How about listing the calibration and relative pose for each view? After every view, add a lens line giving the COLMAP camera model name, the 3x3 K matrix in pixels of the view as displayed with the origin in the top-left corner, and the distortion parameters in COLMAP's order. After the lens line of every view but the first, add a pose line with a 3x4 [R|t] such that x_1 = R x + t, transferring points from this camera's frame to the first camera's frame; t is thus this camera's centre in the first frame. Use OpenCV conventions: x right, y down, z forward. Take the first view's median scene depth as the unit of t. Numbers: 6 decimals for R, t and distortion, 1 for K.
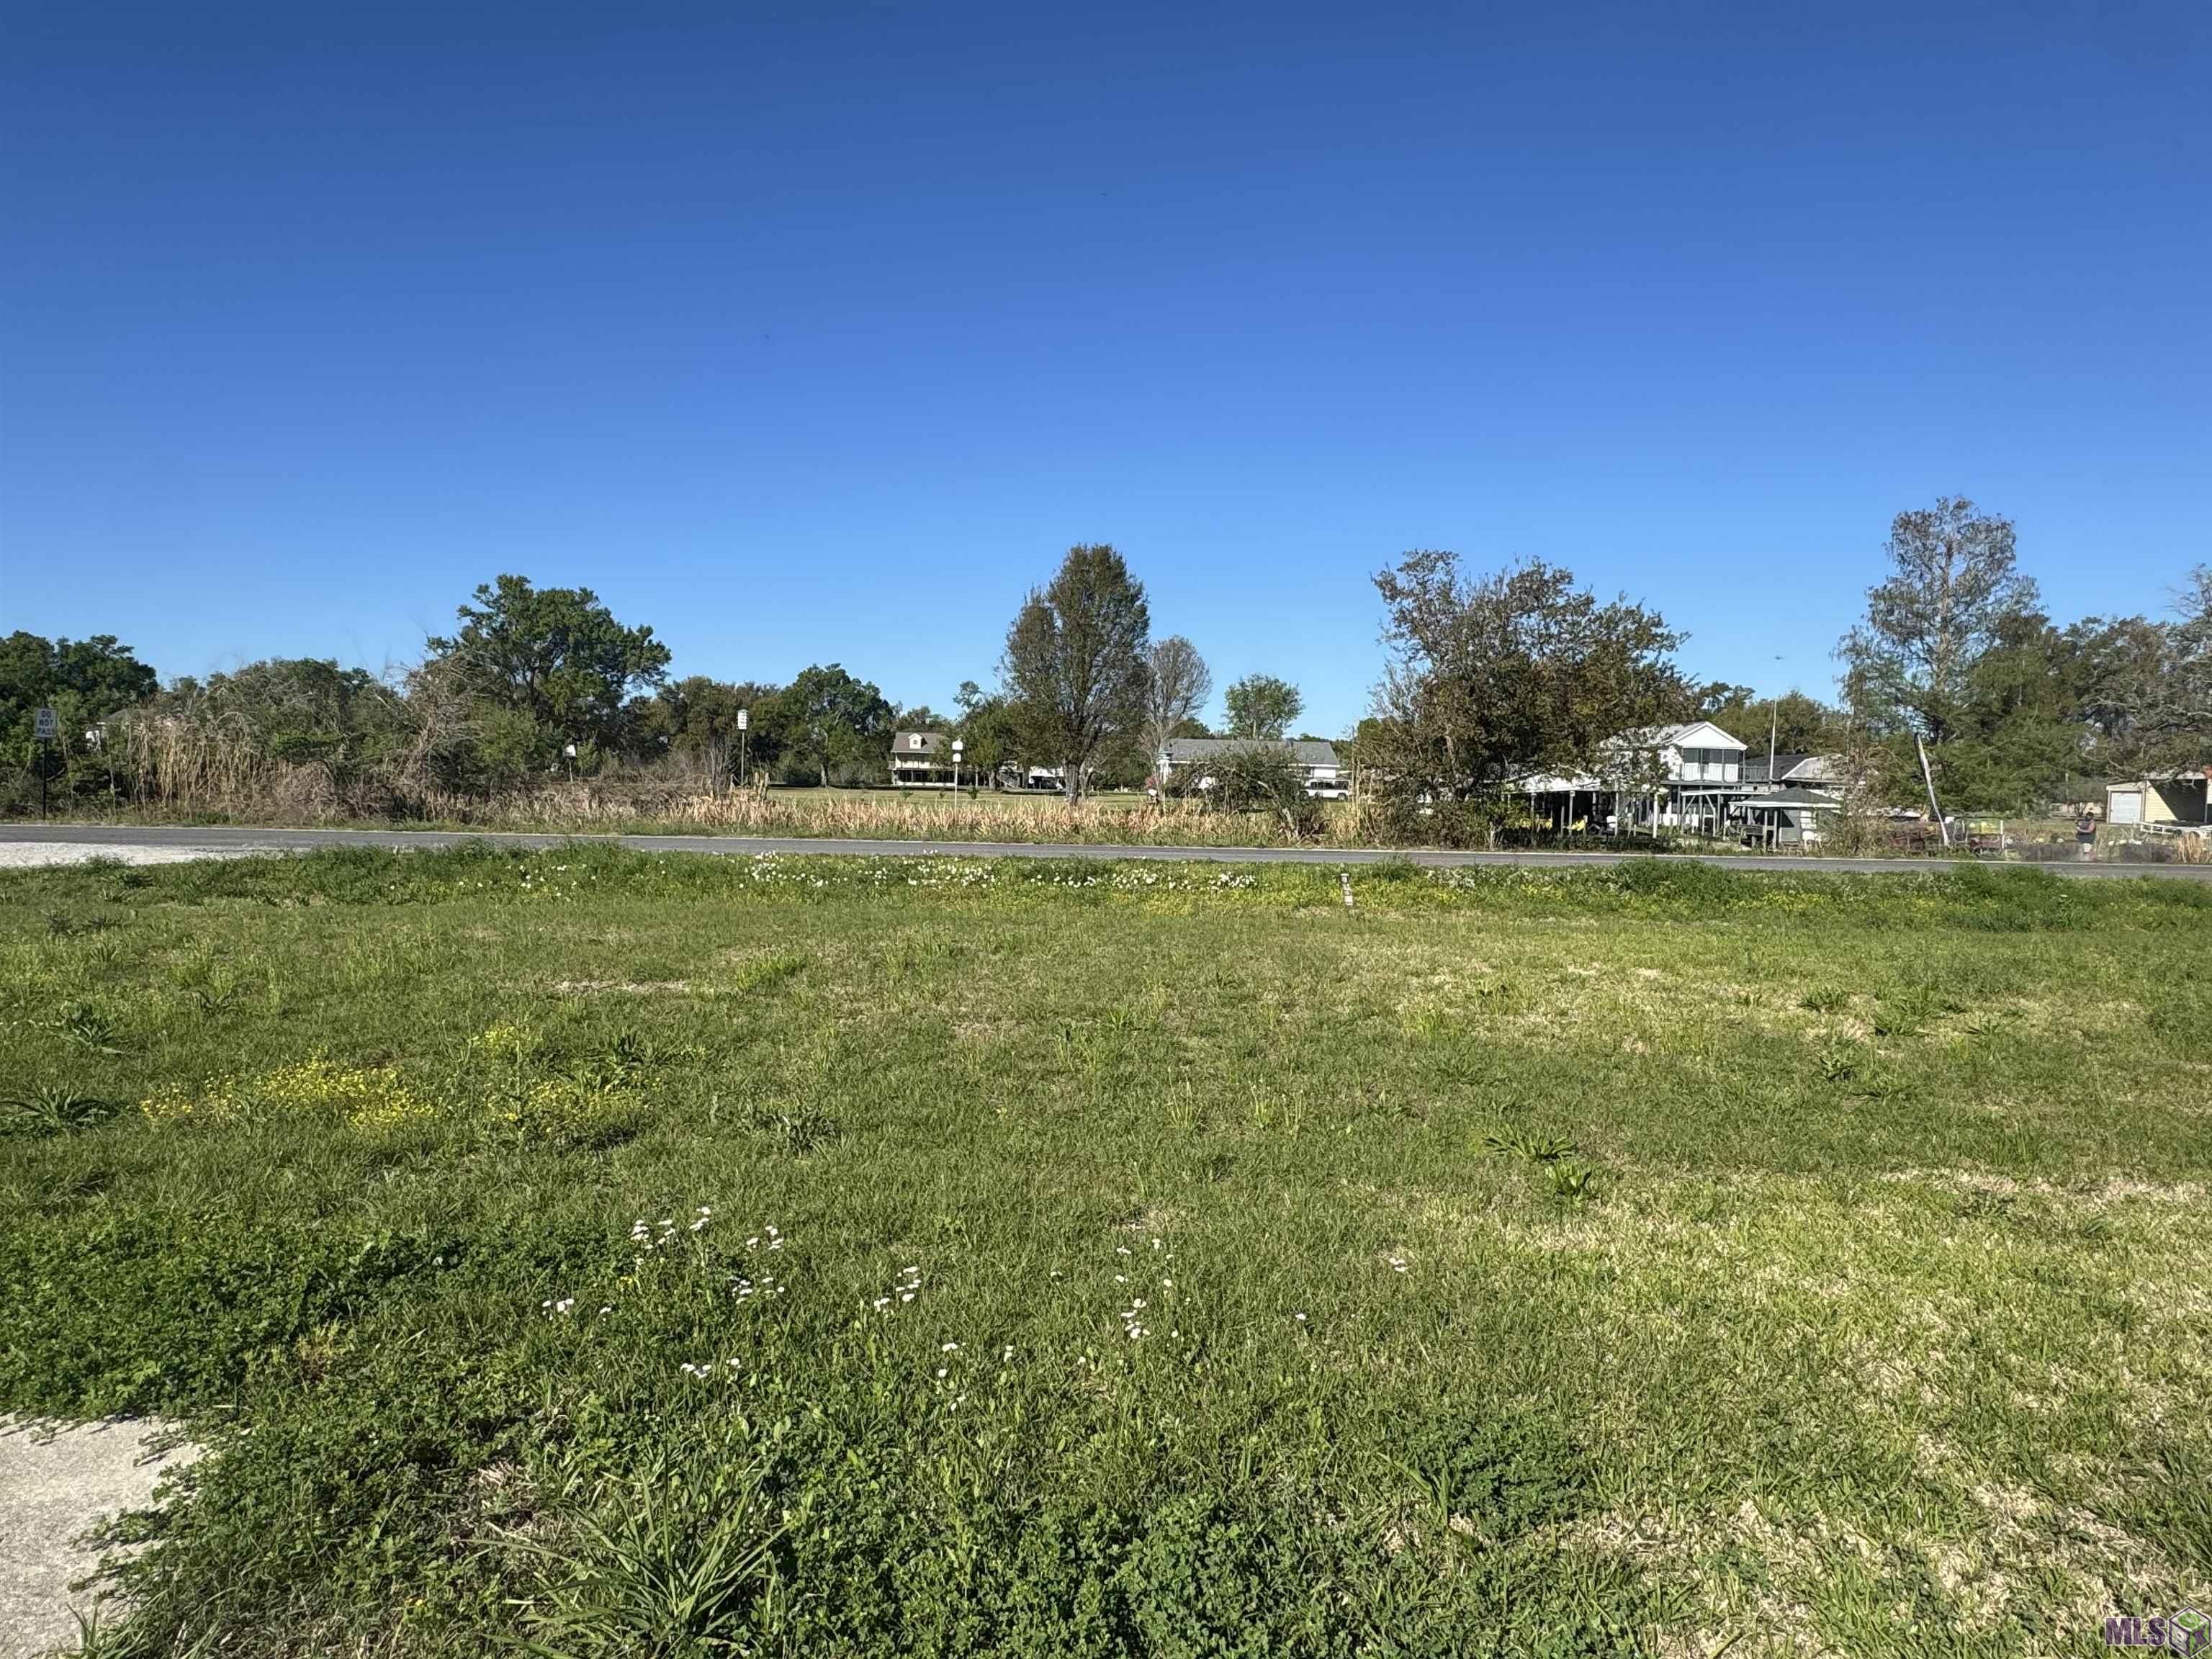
lens RADIAL K [[1346.1, 0, 1111.1], [0, 1346.1, 836.0], [0, 0, 1]] dist [-0.000078, -0.002457]
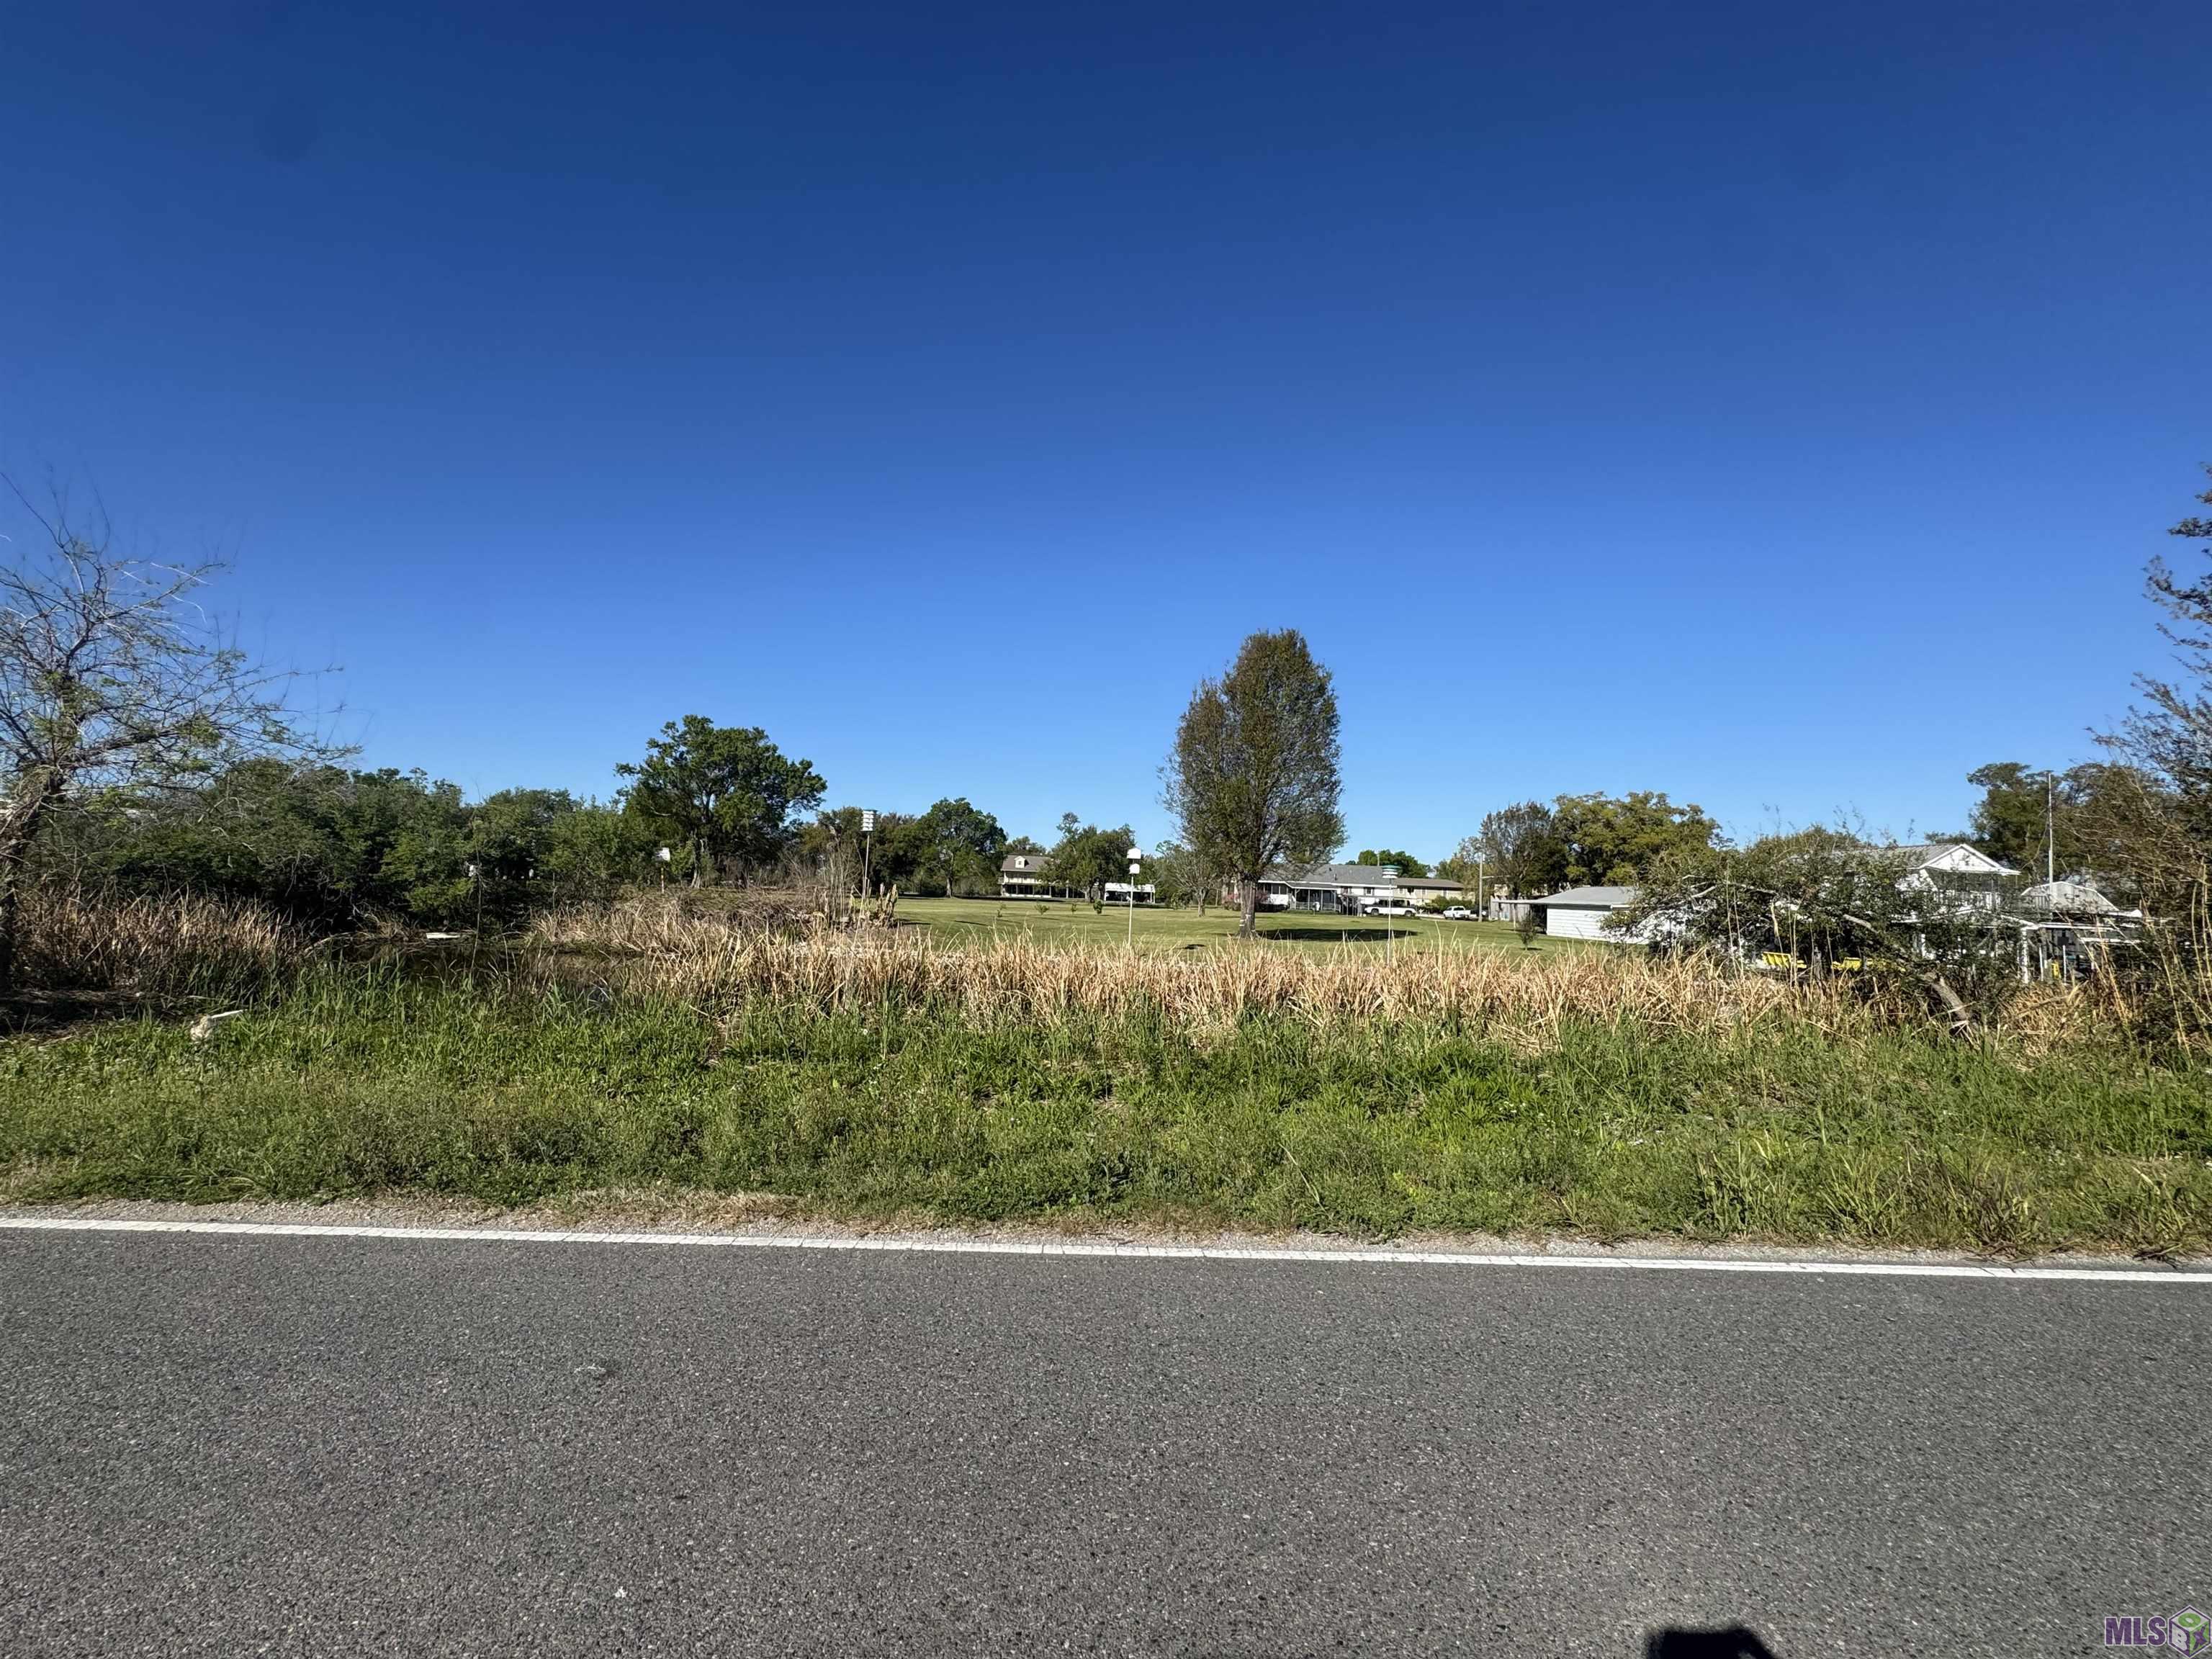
lens RADIAL K [[872.9, 0, 1107.0], [0, 872.9, 824.5], [0, 0, 1]] dist [-0.002422, -0.000083]
pose [[0.999587, 0.013295, -0.025477, -0.058683], [-0.016256, 0.992669, -0.119770, -0.010964], [0.023698, 0.120135, 0.992475, 0.242533]]
